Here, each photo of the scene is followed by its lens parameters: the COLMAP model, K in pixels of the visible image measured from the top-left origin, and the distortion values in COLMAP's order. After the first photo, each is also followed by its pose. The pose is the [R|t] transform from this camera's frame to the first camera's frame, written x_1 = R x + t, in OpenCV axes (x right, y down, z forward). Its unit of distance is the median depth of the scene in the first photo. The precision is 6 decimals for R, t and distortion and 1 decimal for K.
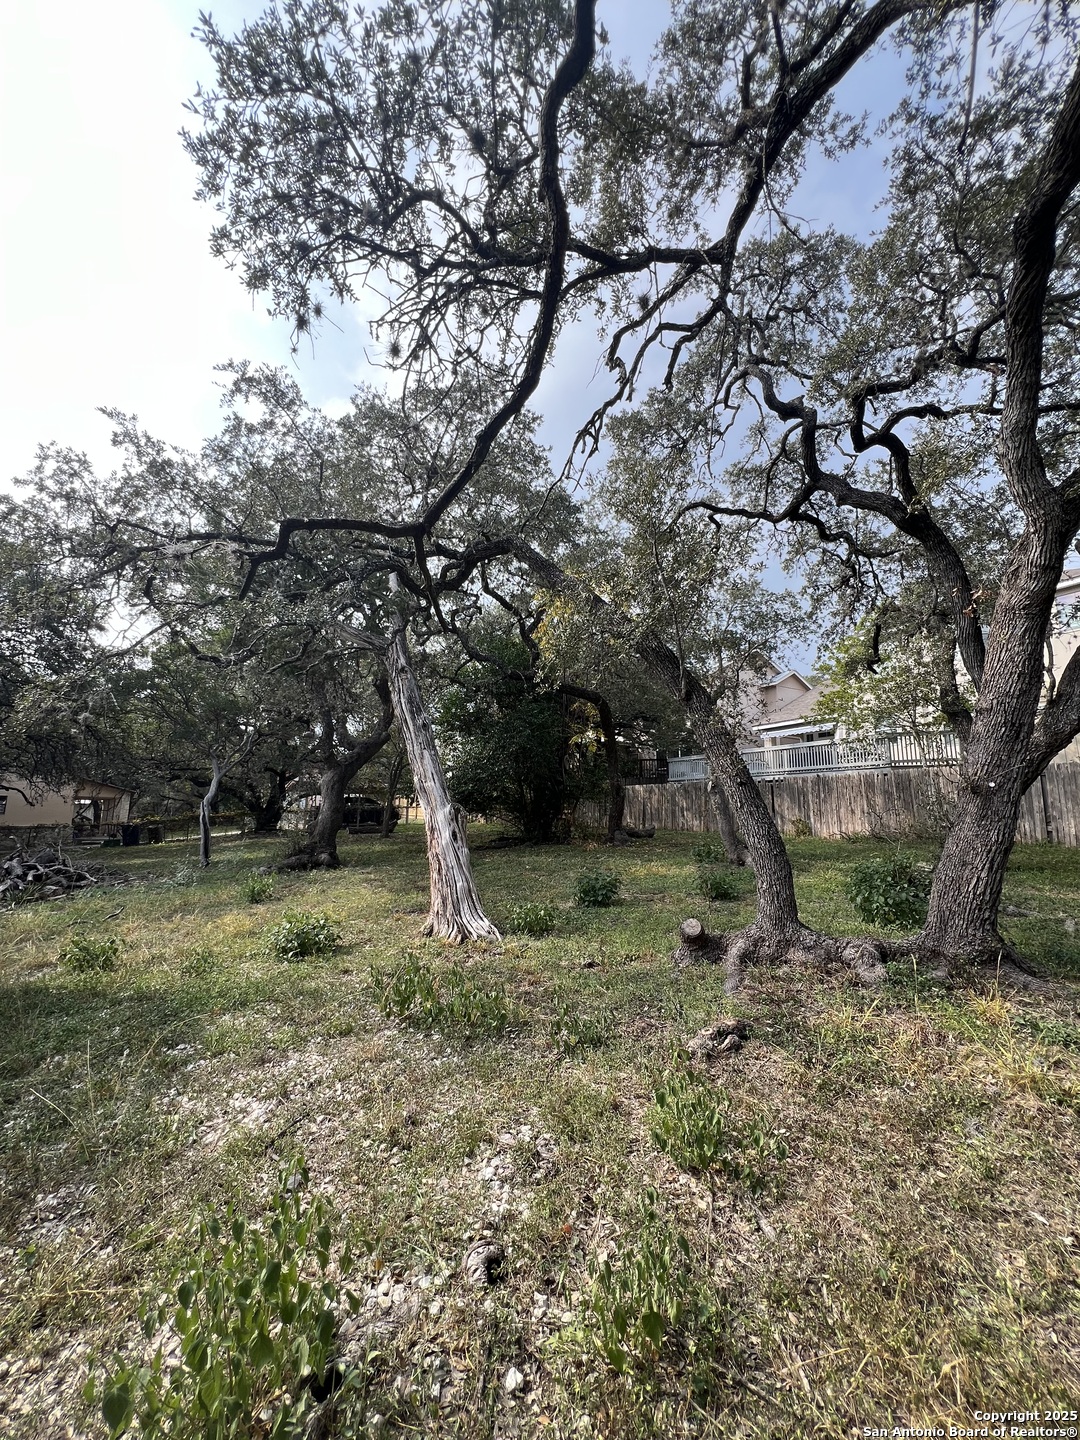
lens RADIAL K [[575.0, 0, 538.7], [0, 575.0, 721.1], [0, 0, 1]] dist [-0.004526, 0.000789]
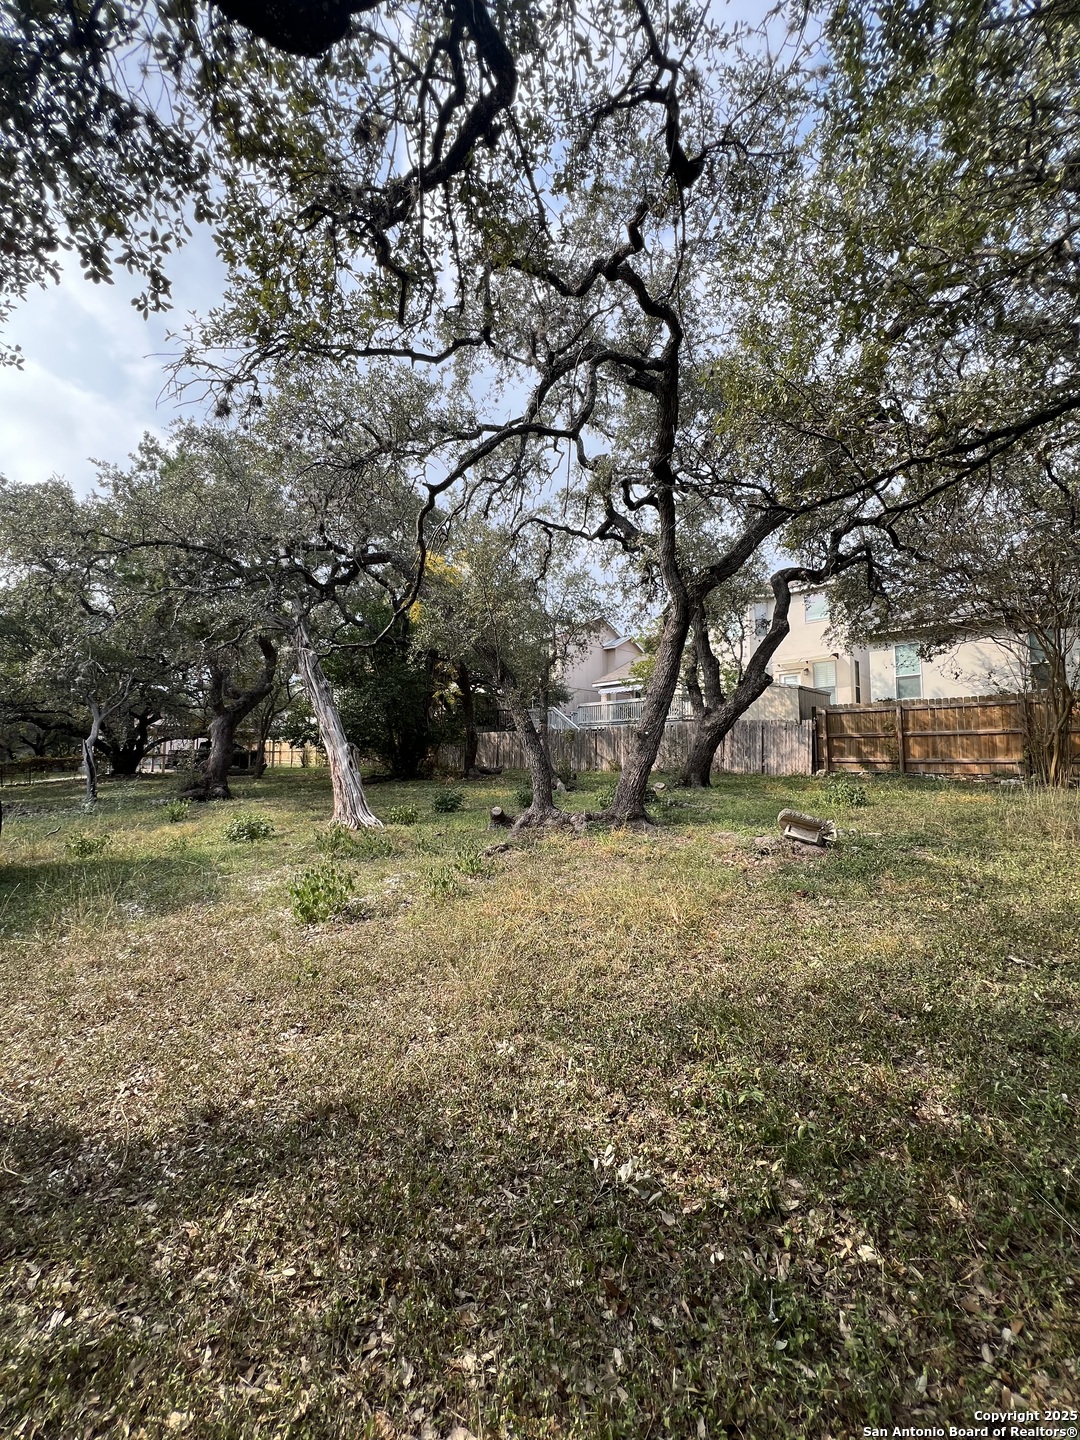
lens RADIAL K [[570.4, 0, 536.2], [0, 570.4, 720.6], [0, 0, 1]] dist [0.000915, -0.000335]
pose [[0.974000, 0.013913, 0.226119, -0.011406], [-0.034398, 0.995623, 0.086905, -0.049931], [-0.223920, -0.092424, 0.970215, -0.458467]]
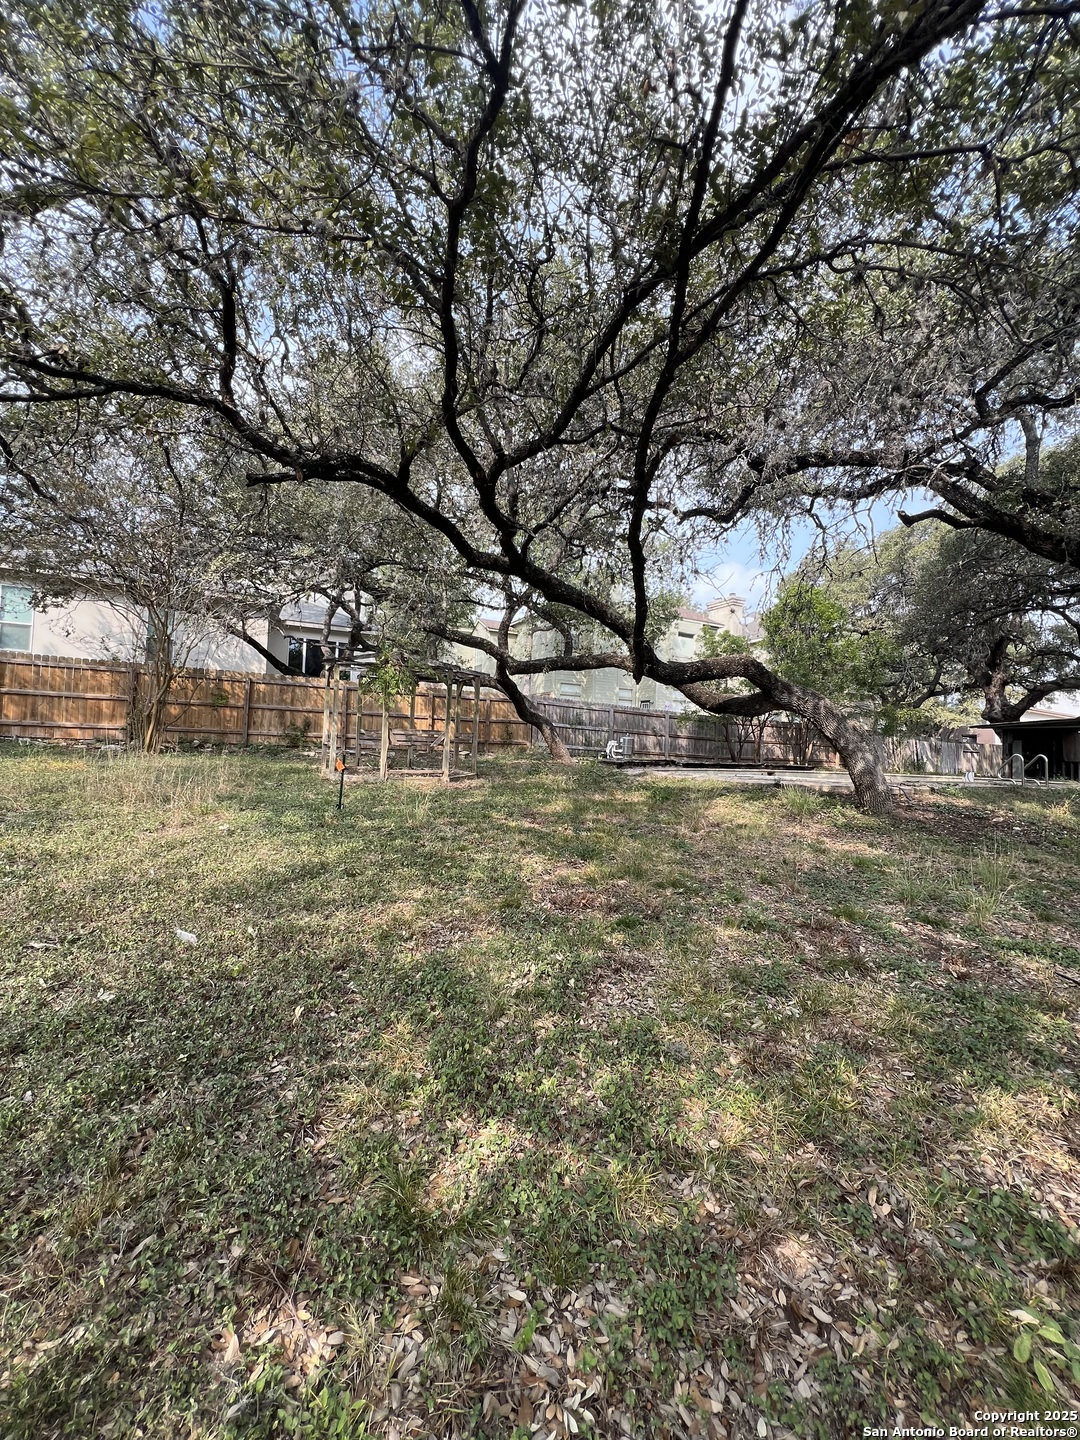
lens RADIAL K [[570.4, 0, 531.4], [0, 570.4, 714.2], [0, 0, 1]] dist [0.000915, -0.000335]
pose [[0.051742, 0.047811, 0.997515, 0.060356], [-0.204500, 0.978194, -0.036277, -0.061560], [-0.977498, -0.202115, 0.060391, -0.470632]]
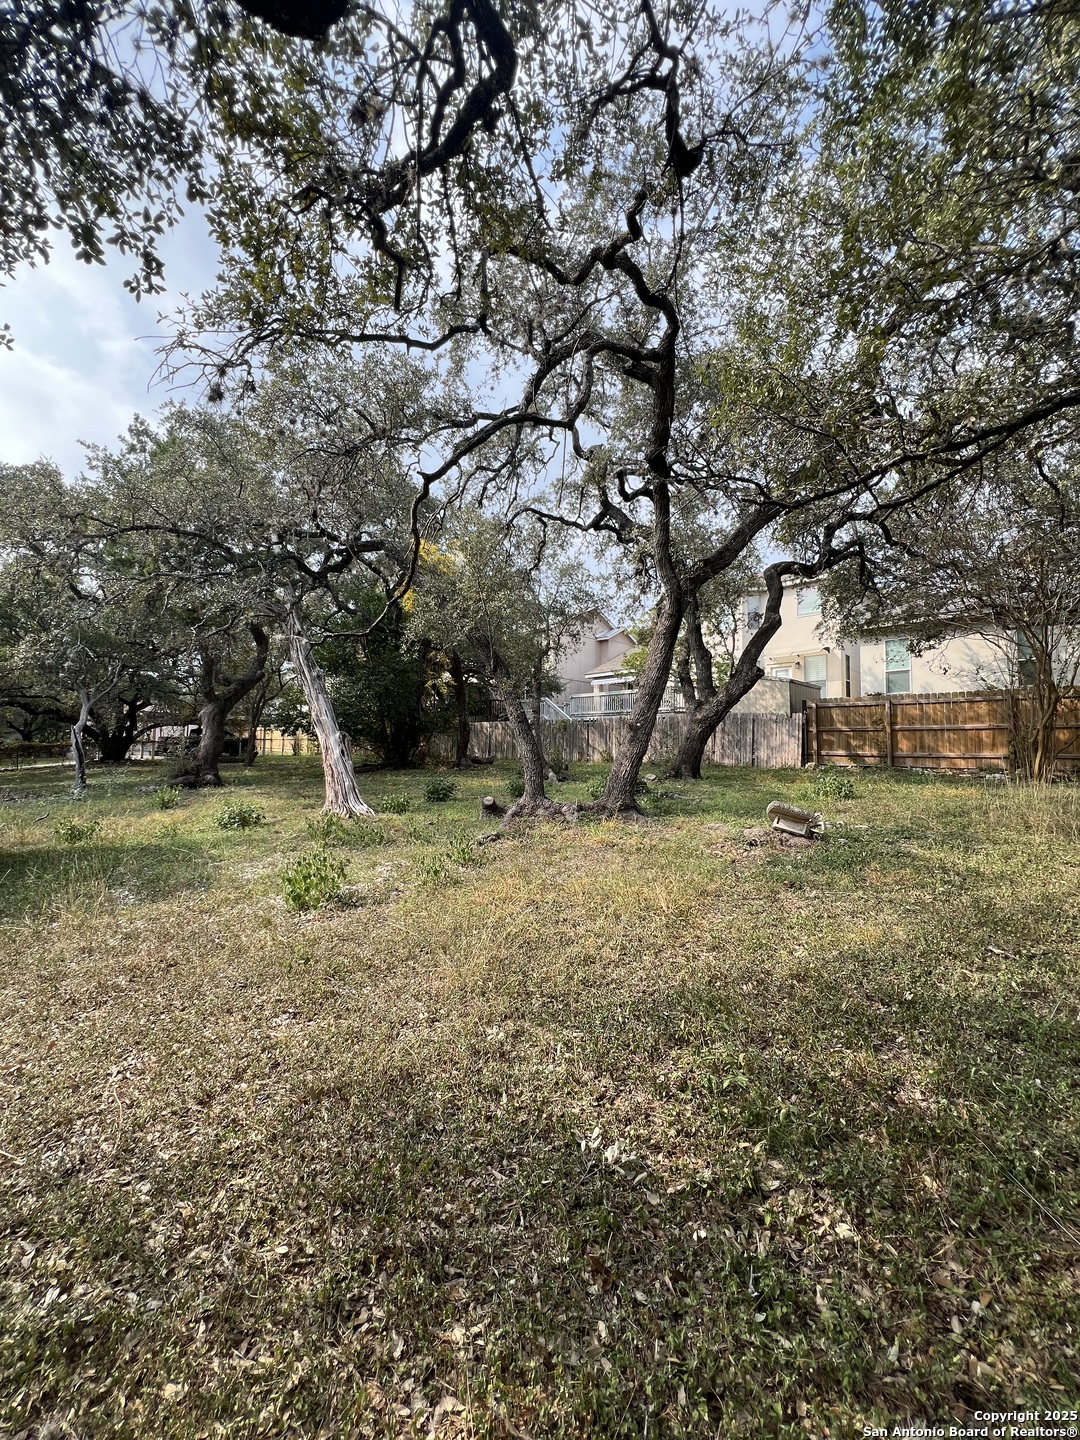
lens RADIAL K [[570.4, 0, 535.7], [0, 570.4, 720.1], [0, 0, 1]] dist [0.000915, -0.000335]
pose [[0.970891, 0.020382, 0.238655, -0.012652], [-0.046035, 0.993676, 0.102415, -0.050839], [-0.235058, -0.110421, 0.965689, -0.461556]]
